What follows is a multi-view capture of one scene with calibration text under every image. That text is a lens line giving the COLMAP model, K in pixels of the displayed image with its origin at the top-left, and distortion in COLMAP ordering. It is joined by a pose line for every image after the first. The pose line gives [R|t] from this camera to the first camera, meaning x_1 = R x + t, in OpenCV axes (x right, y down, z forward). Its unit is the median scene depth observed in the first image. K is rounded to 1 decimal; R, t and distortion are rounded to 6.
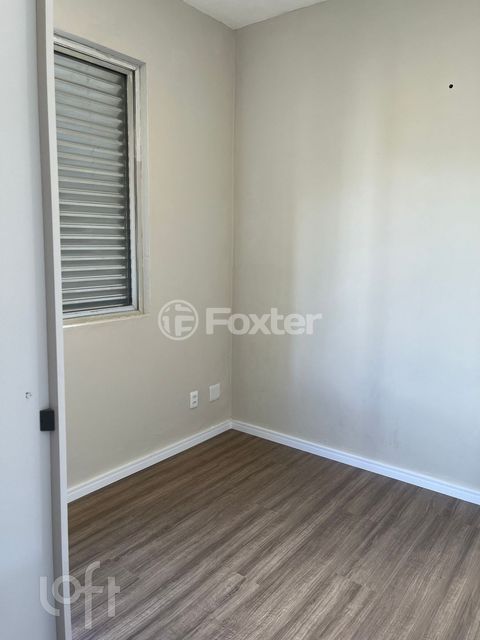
lens RADIAL K [[475.9, 0, 240.0], [0, 475.9, 320.0], [0, 0, 1]] dist [0.002252, -0.049681]
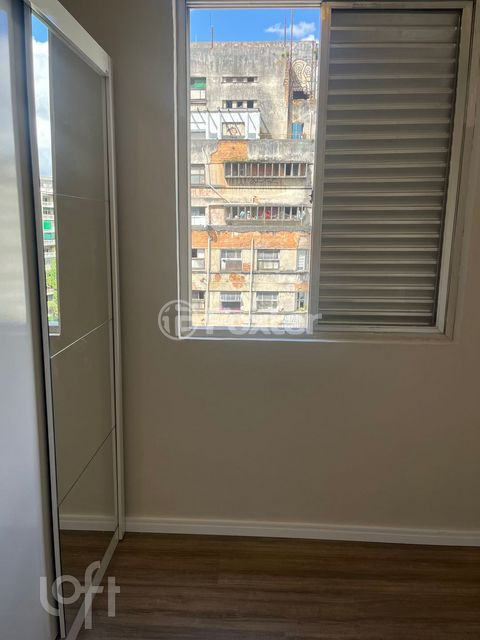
lens RADIAL K [[475.9, 0, 240.0], [0, 475.9, 320.0], [0, 0, 1]] dist [0.002252, -0.049681]
pose [[0.569589, 0.139212, -0.810055, 0.201555], [-0.132434, 0.988219, 0.076710, -0.059489], [0.811191, 0.063586, 0.581315, 0.336724]]
